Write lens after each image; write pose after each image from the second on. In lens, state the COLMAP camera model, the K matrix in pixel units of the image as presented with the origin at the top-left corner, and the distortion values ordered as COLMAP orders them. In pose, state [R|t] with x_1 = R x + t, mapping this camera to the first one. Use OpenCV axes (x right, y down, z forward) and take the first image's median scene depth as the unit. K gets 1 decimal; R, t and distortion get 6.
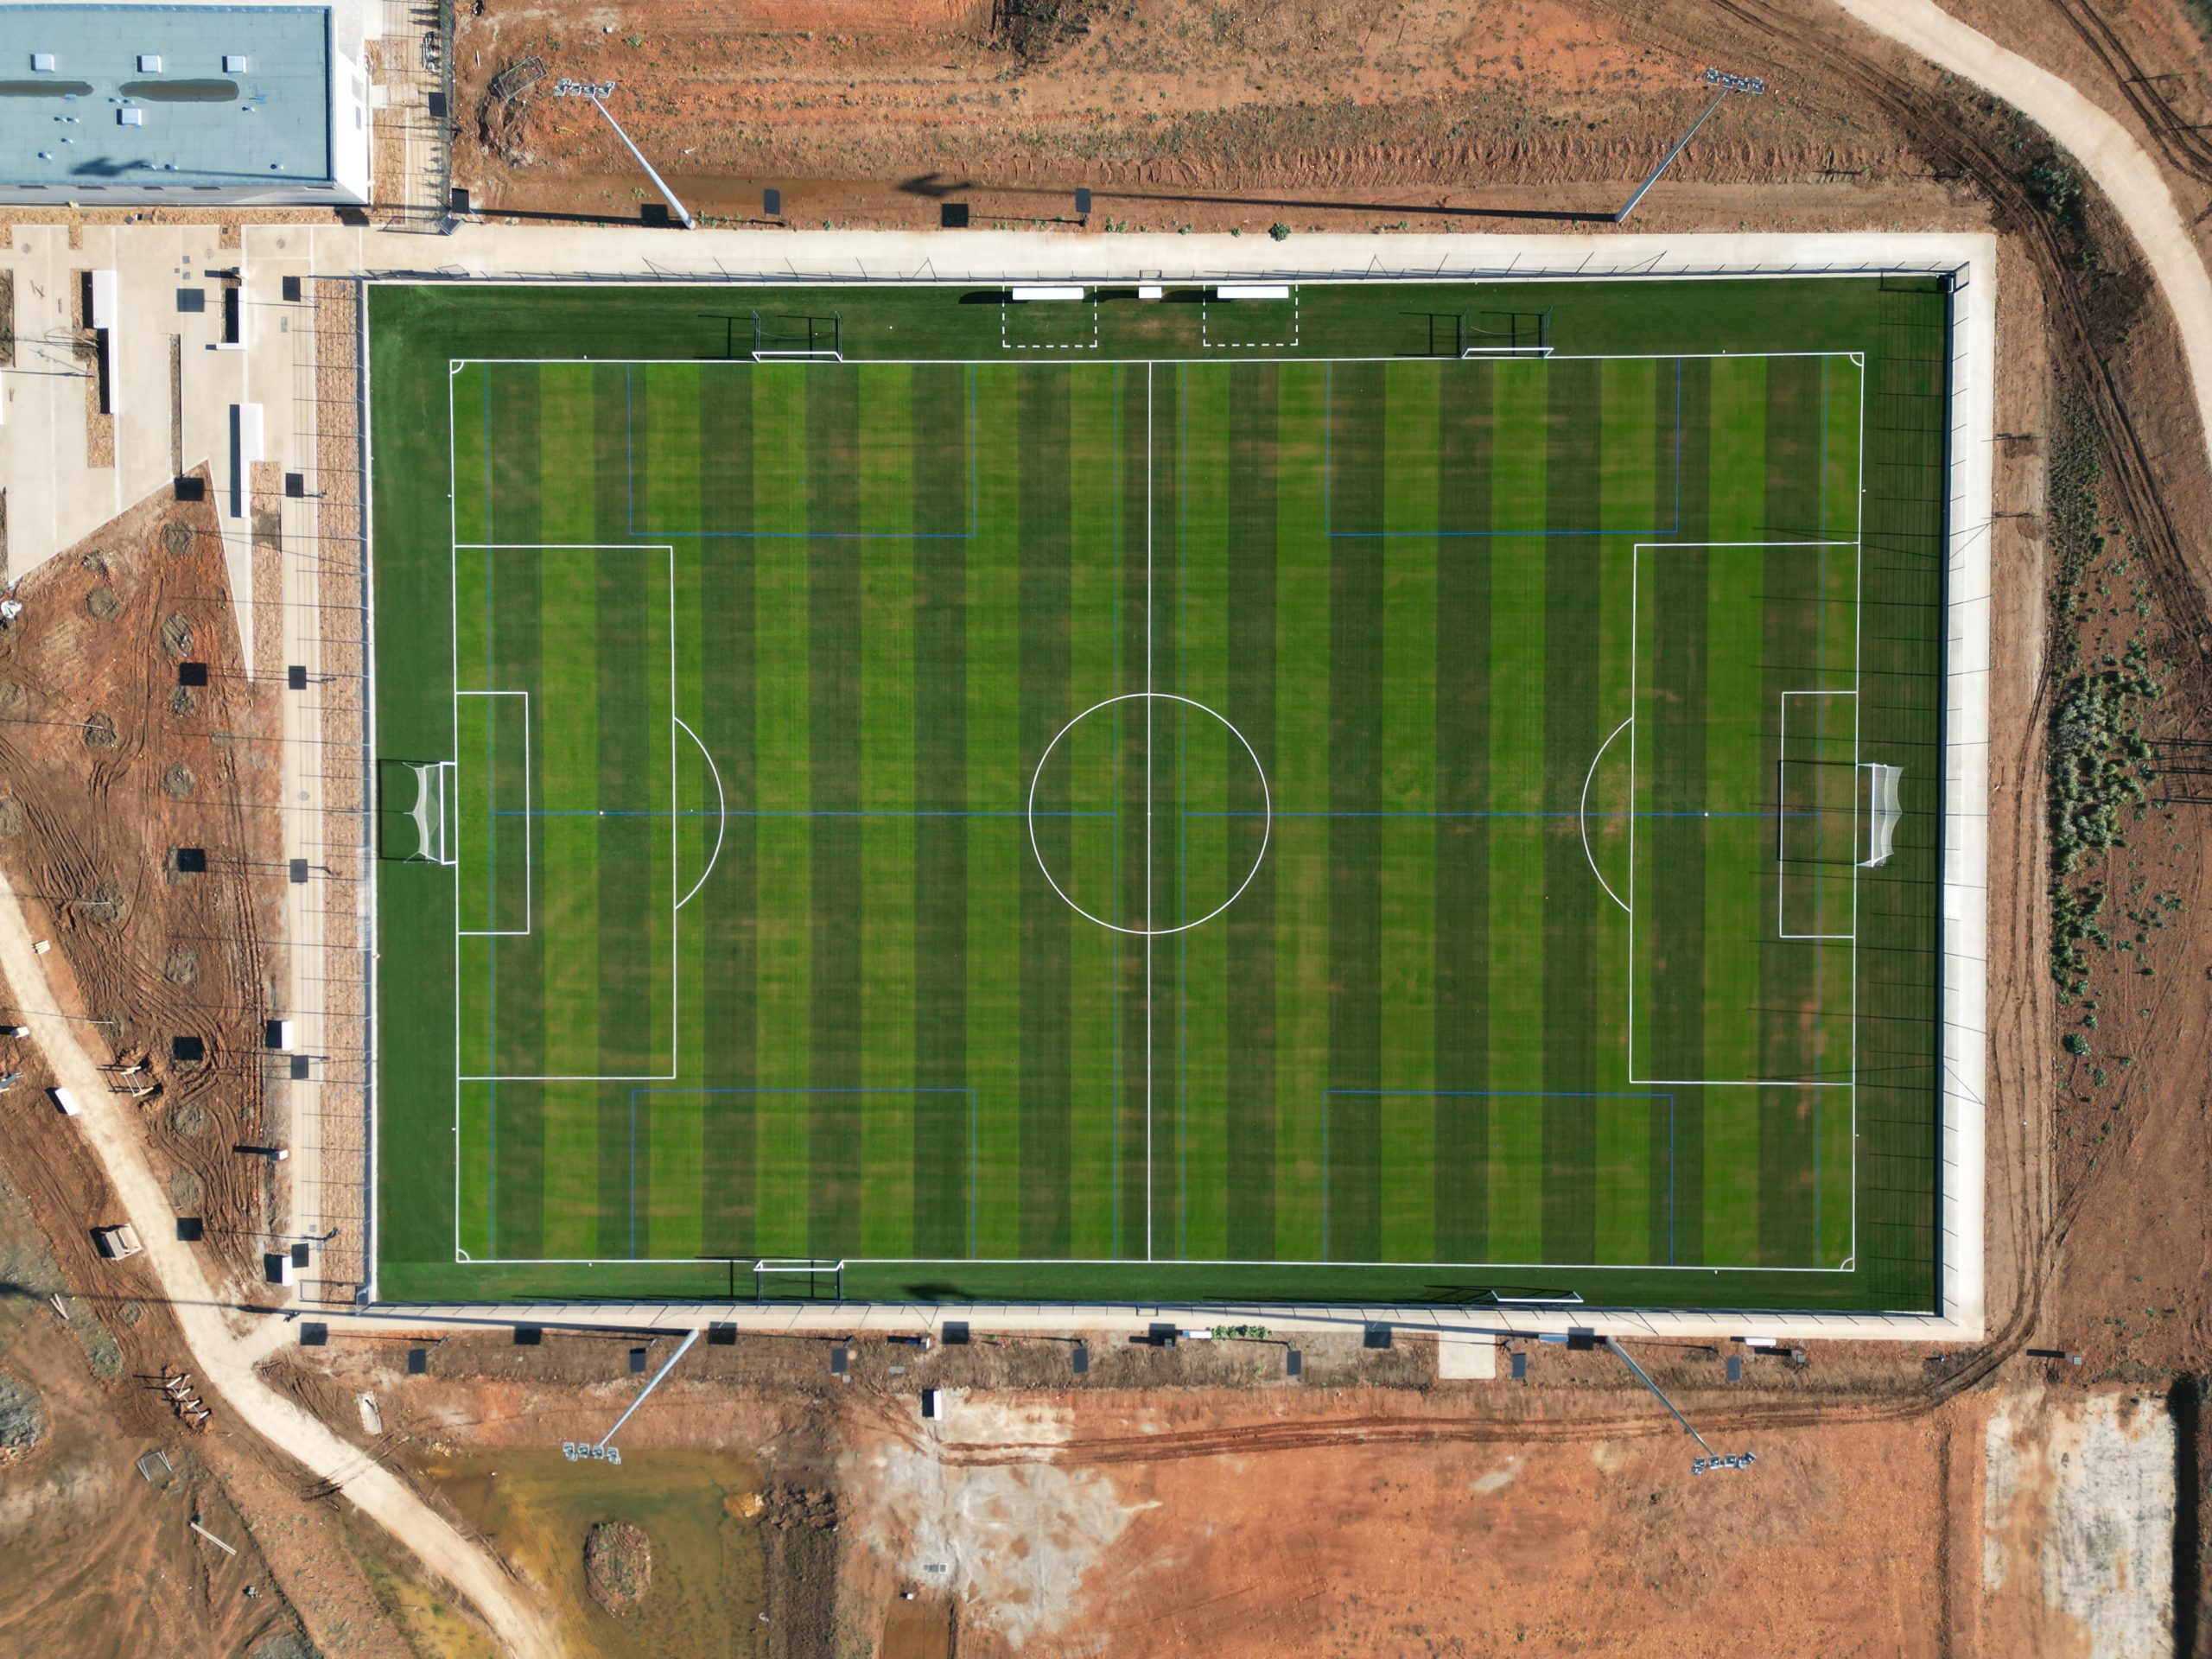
lens RADIAL K [[1539.9, 0, 1105.9], [0, 1539.9, 830.0], [0, 0, 1]] dist [0.057210, -0.037068]
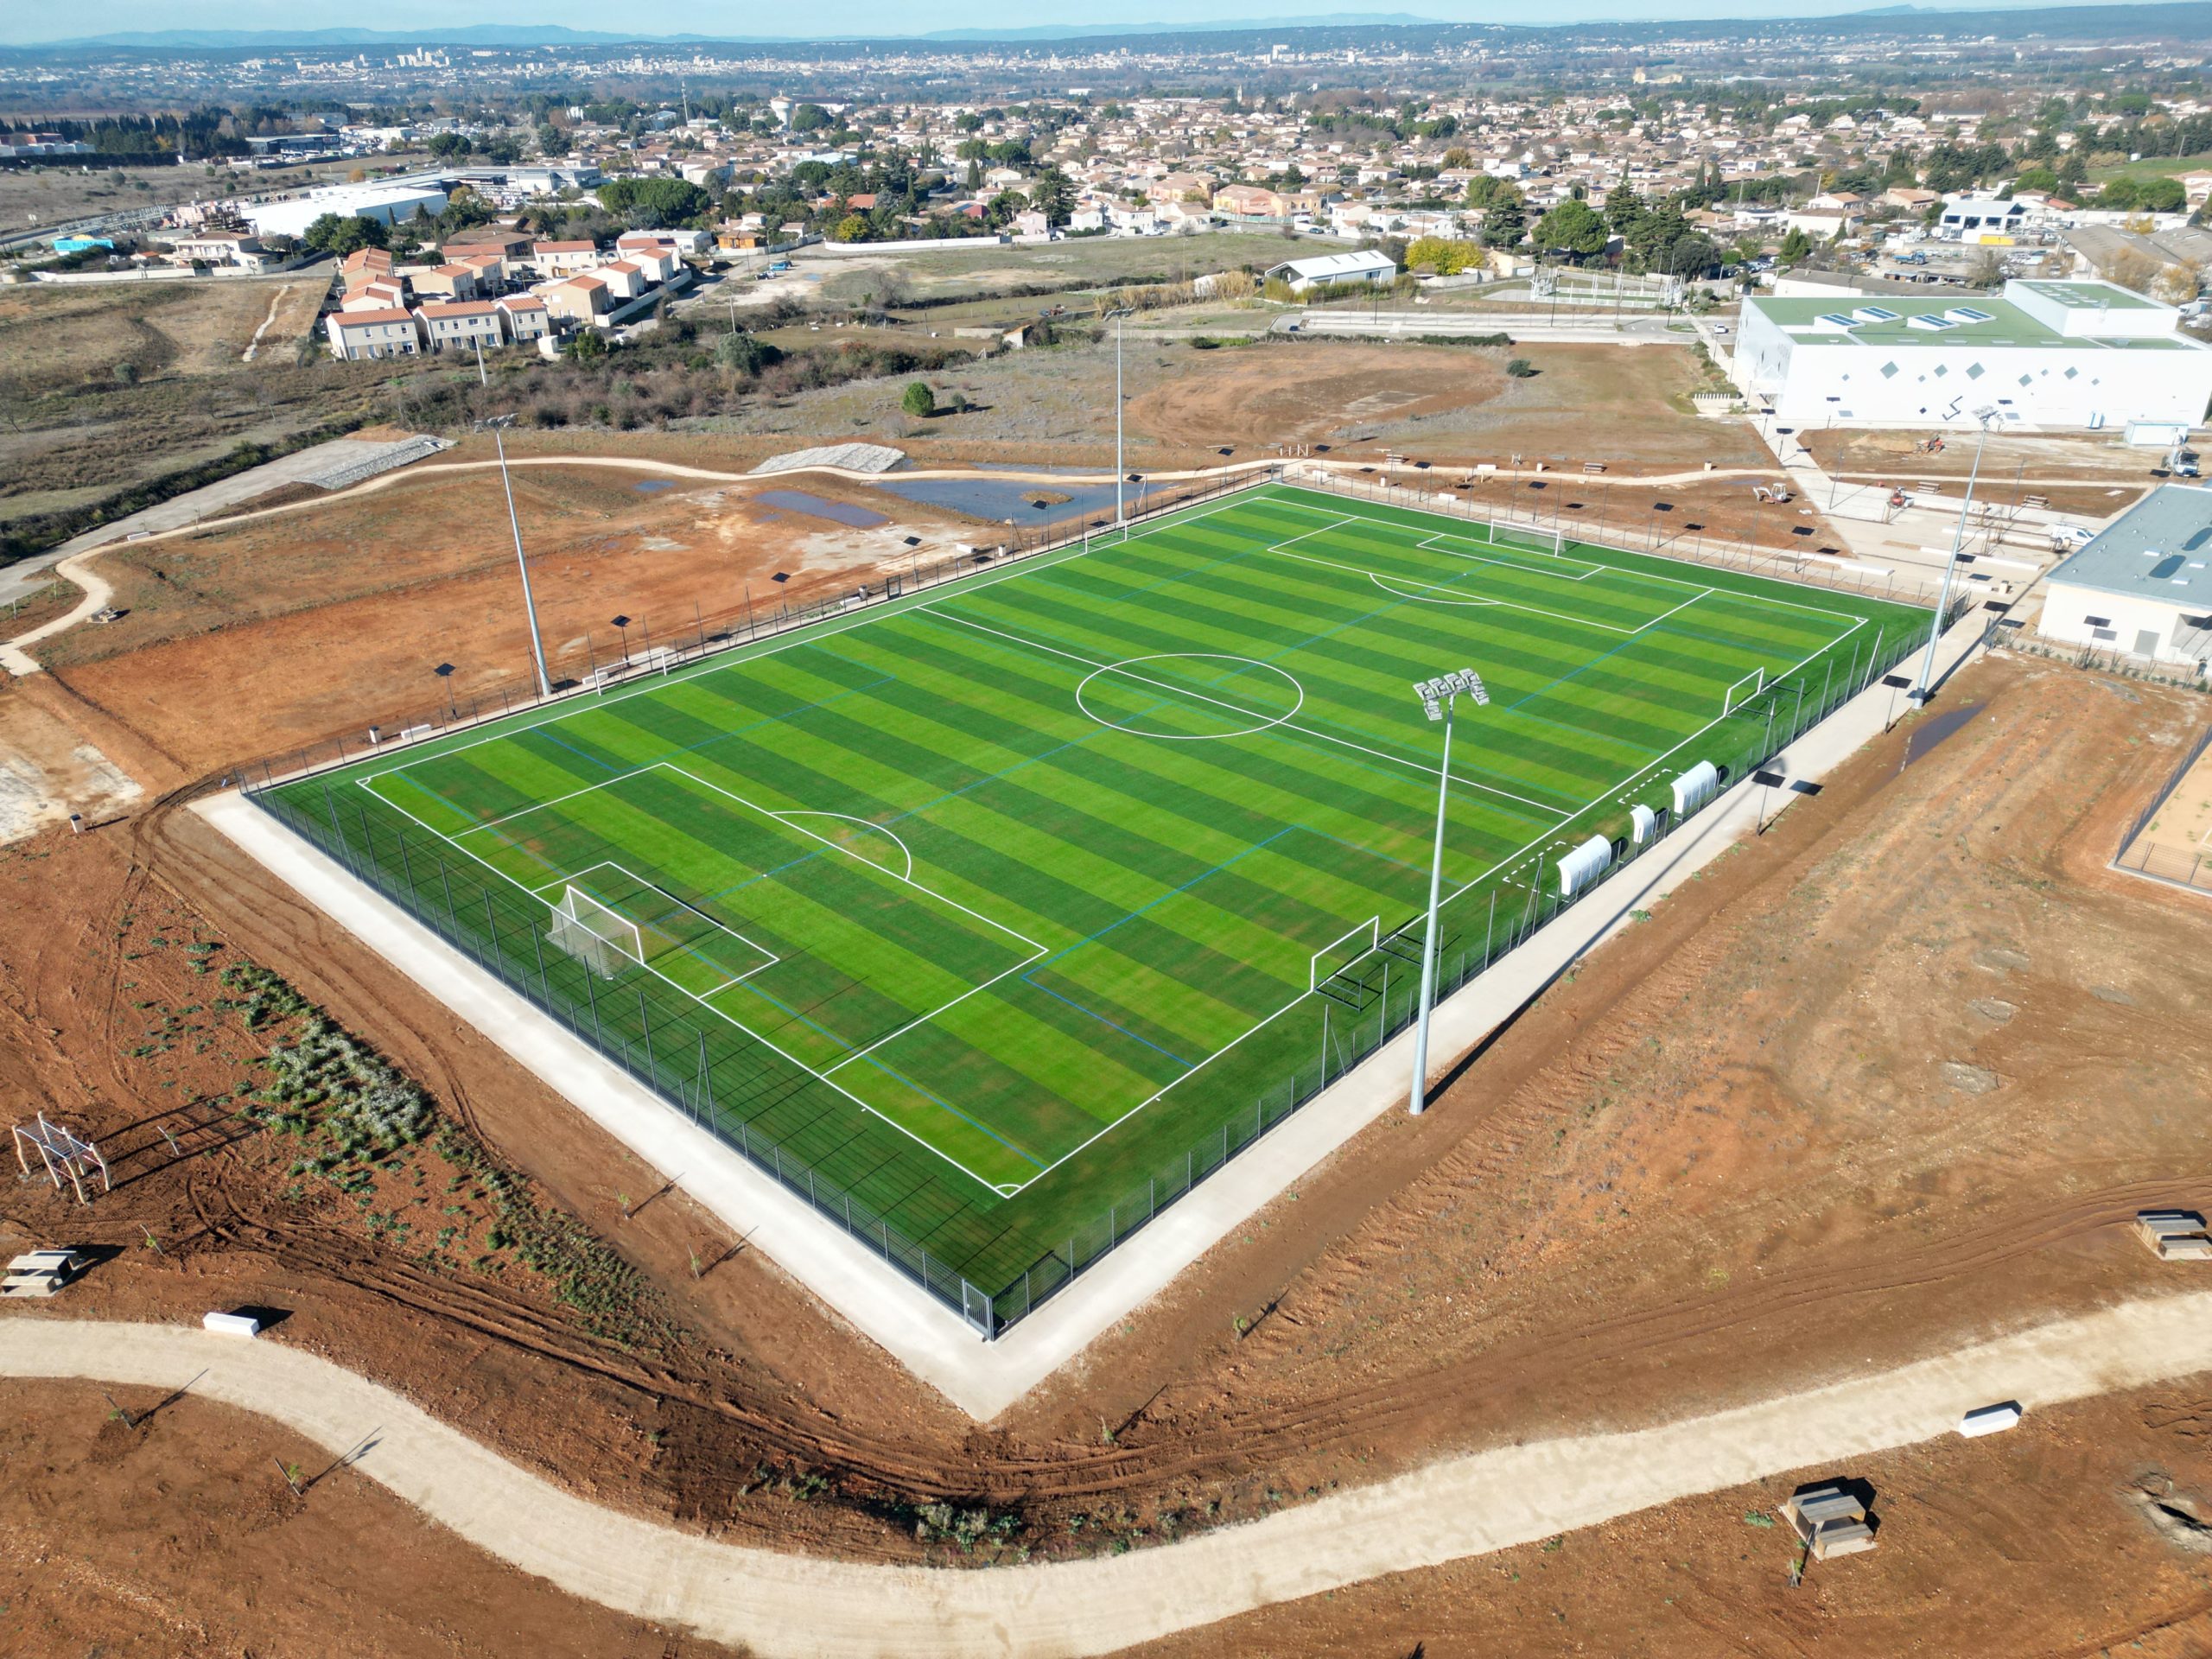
lens RADIAL K [[1539.9, 0, 1105.9], [0, 1539.9, 831.1], [0, 0, 1]] dist [0.057210, -0.037068]
pose [[-0.684679, 0.349748, -0.639446, 0.787451], [-0.728763, -0.315365, 0.607824, -0.649902], [0.010927, 0.882168, 0.470807, 0.579899]]
